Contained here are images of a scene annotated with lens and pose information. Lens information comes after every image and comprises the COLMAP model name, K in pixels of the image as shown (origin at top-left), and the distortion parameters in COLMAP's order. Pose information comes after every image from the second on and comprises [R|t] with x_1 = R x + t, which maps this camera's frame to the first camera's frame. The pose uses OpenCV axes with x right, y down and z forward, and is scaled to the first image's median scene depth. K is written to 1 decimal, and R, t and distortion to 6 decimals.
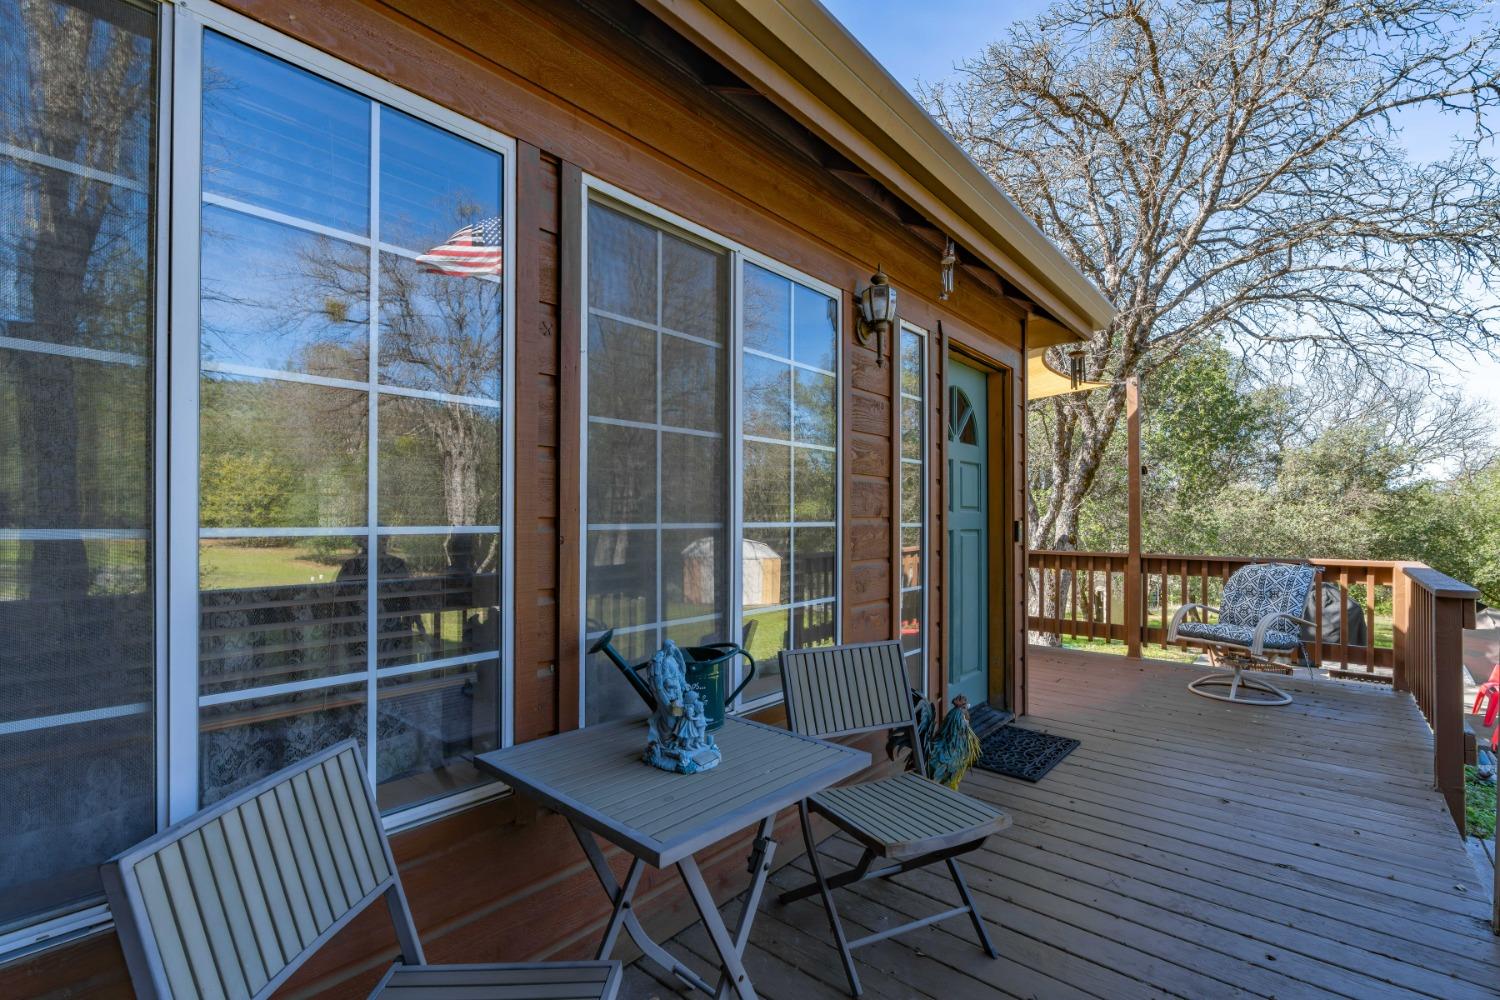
lens RADIAL K [[678.8, 0, 737.1], [0, 678.8, 511.2], [0, 0, 1]] dist [-0.010199, 0.003792]
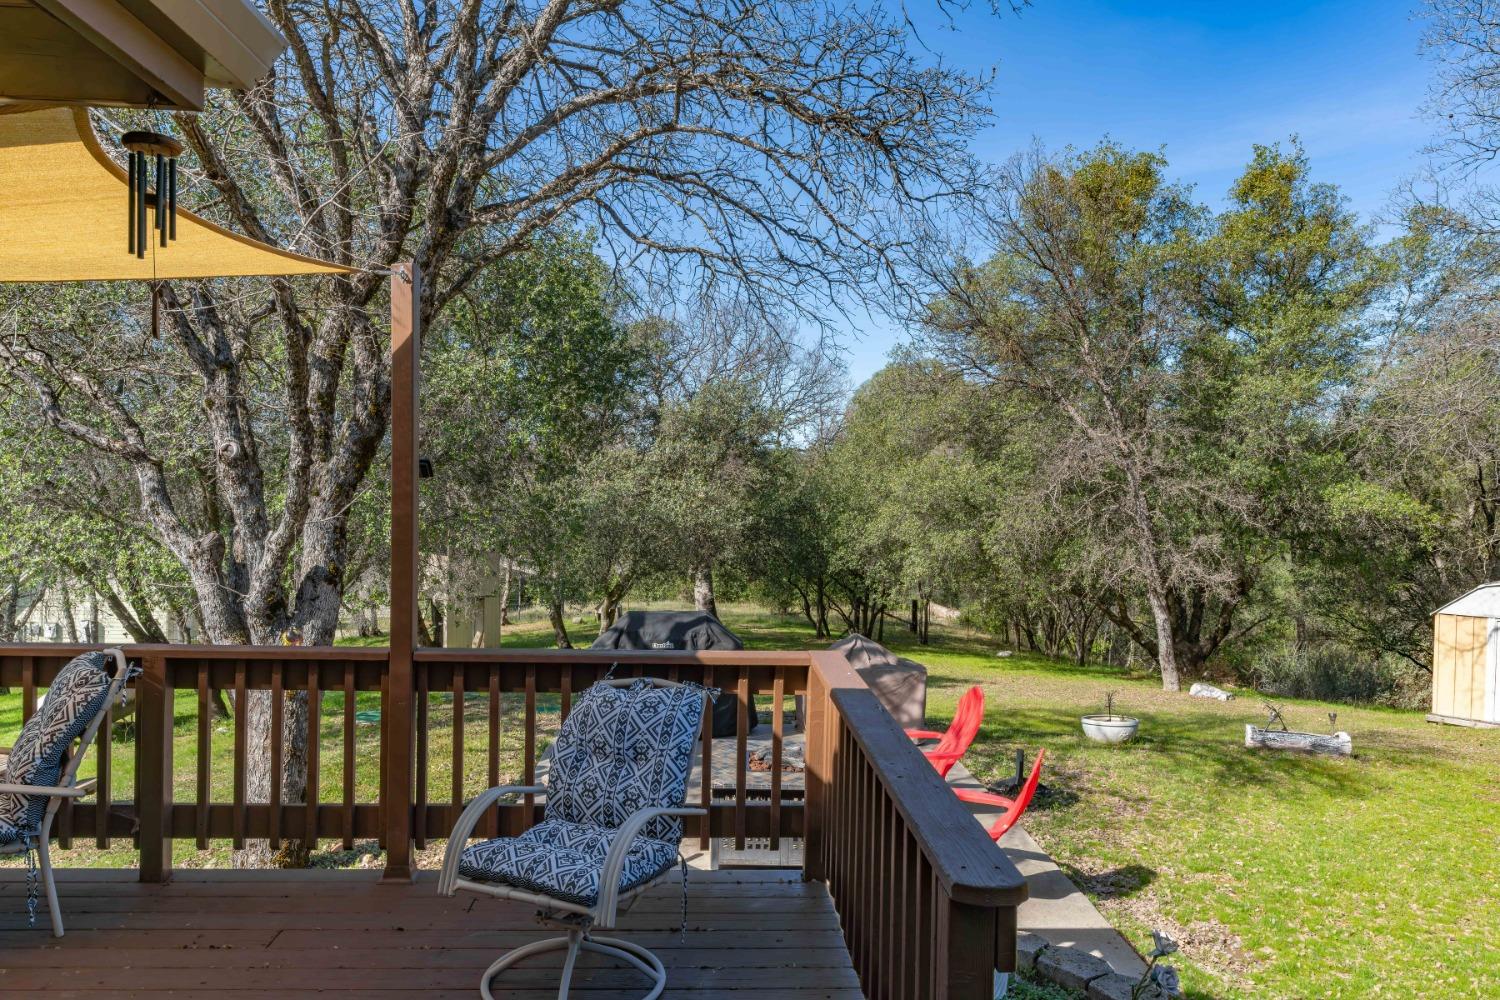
lens RADIAL K [[1049.0, 0, 746.8], [0, 1049.0, 498.3], [0, 0, 1]] dist [0.002838, -0.002025]
pose [[0.723019, 0.001017, 0.690828, 0.173179], [-0.023367, 0.999463, 0.022985, -0.040681], [-0.690433, -0.032761, 0.722654, 0.214532]]
